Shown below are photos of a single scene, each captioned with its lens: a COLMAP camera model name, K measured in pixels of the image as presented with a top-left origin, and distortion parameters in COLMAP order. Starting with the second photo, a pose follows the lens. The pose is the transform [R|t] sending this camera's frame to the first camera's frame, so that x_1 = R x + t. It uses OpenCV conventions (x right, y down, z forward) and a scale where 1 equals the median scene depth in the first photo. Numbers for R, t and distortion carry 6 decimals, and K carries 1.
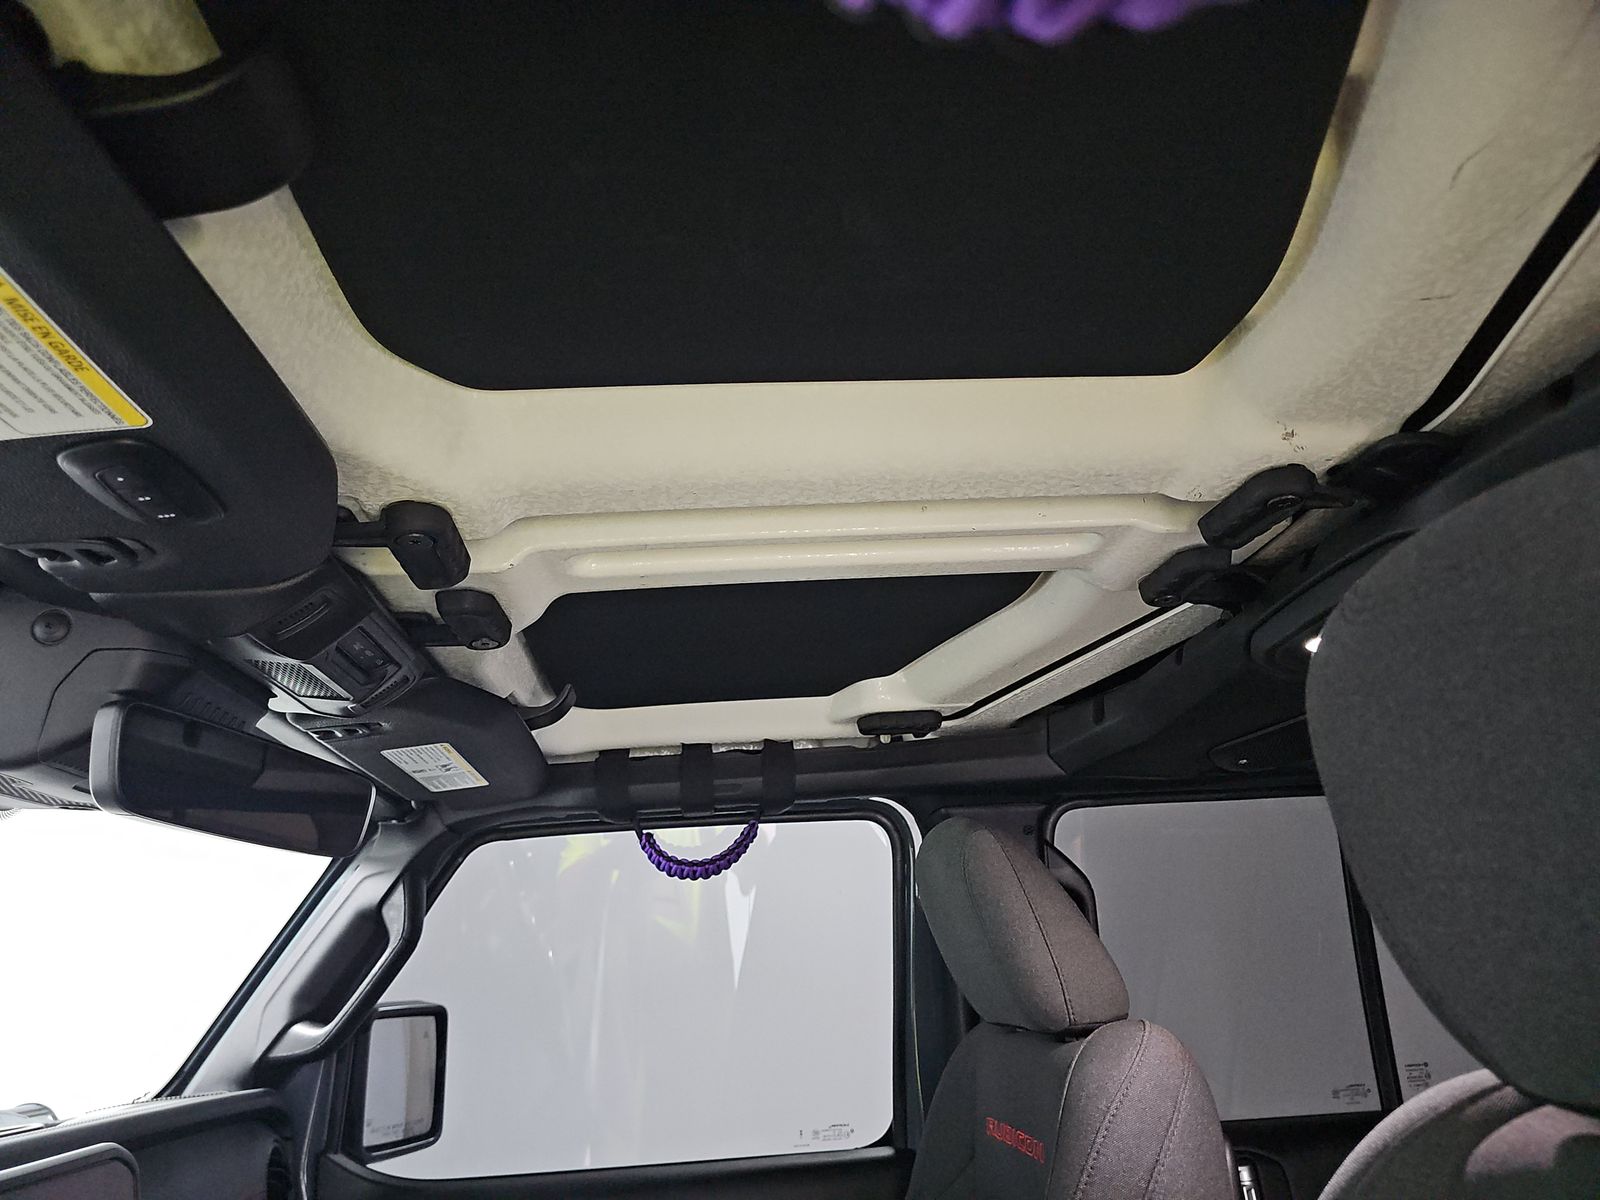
lens RADIAL K [[1053.3, 0, 811.5], [0, 1053.3, 600.3], [0, 0, 1]] dist [0.074741, -0.088051]
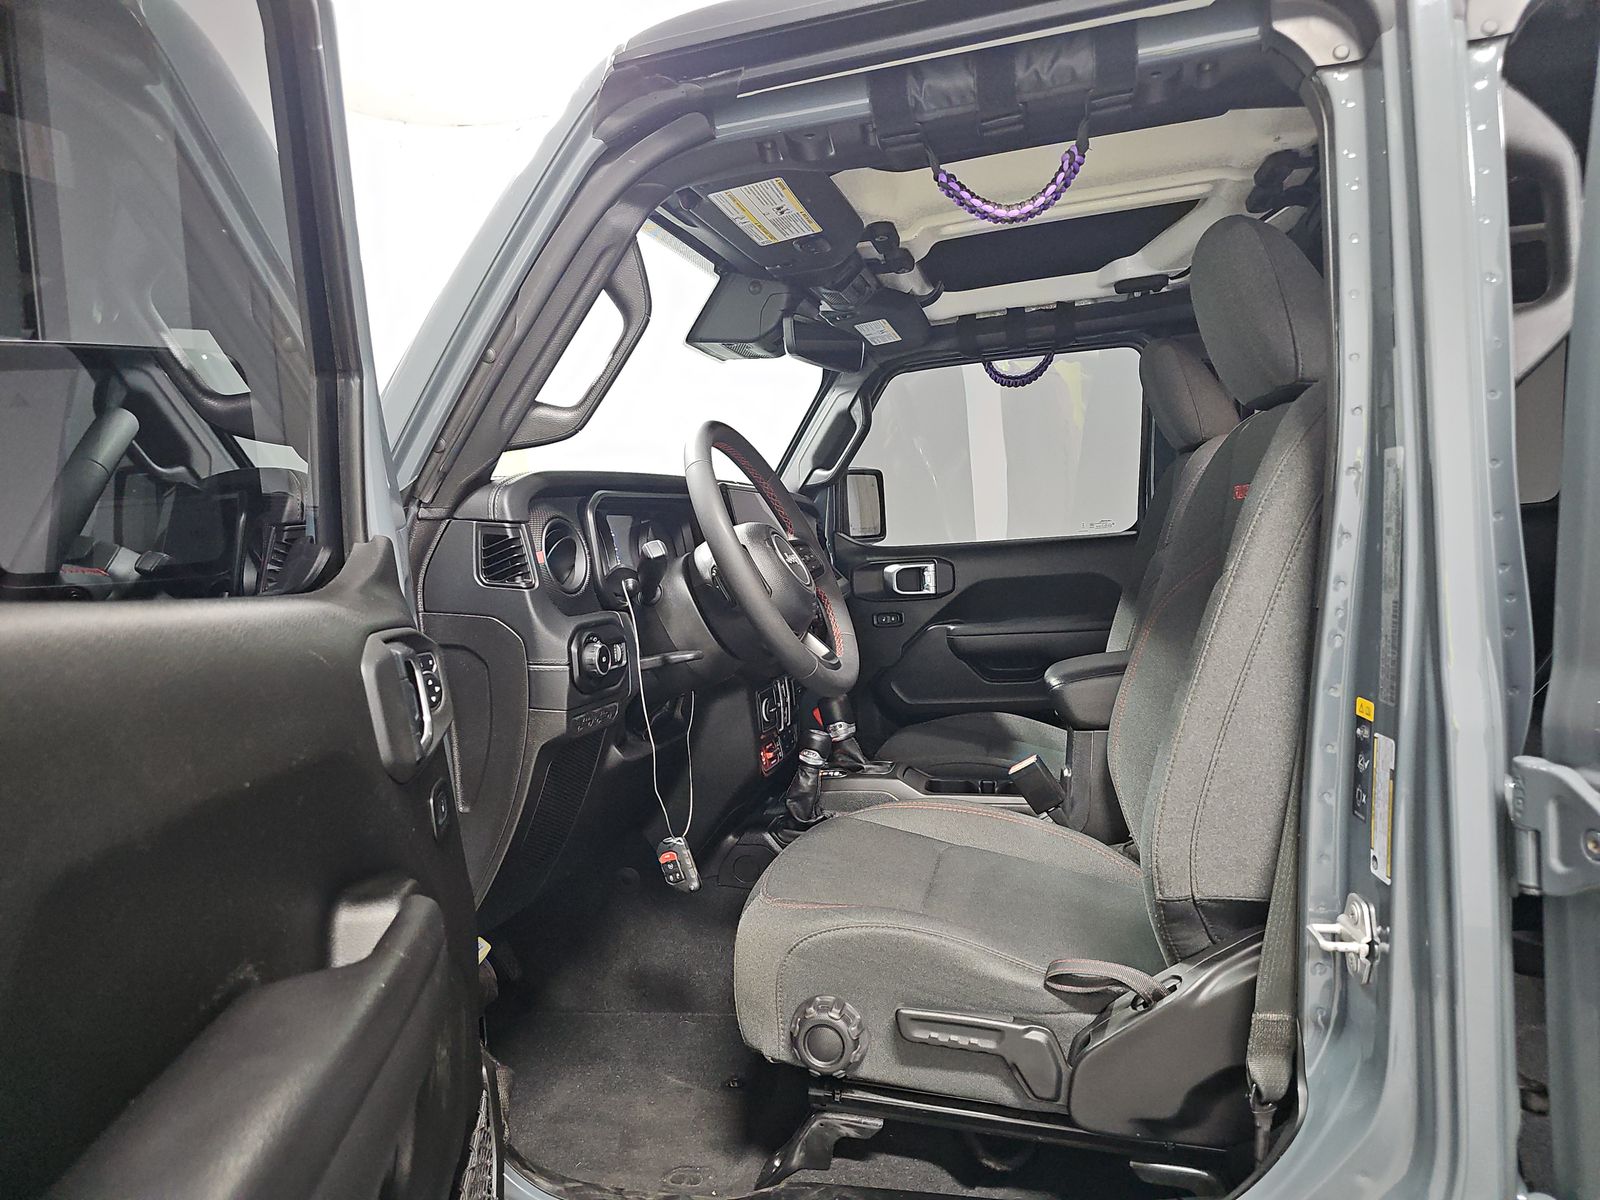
lens RADIAL K [[1053.3, 0, 811.5], [0, 1053.3, 600.3], [0, 0, 1]] dist [0.074741, -0.088051]
pose [[0.944794, 0.012952, -0.327410, 0.149298], [0.119415, 0.916888, 0.380862, -0.123799], [0.305131, -0.398934, 0.864723, -0.775105]]
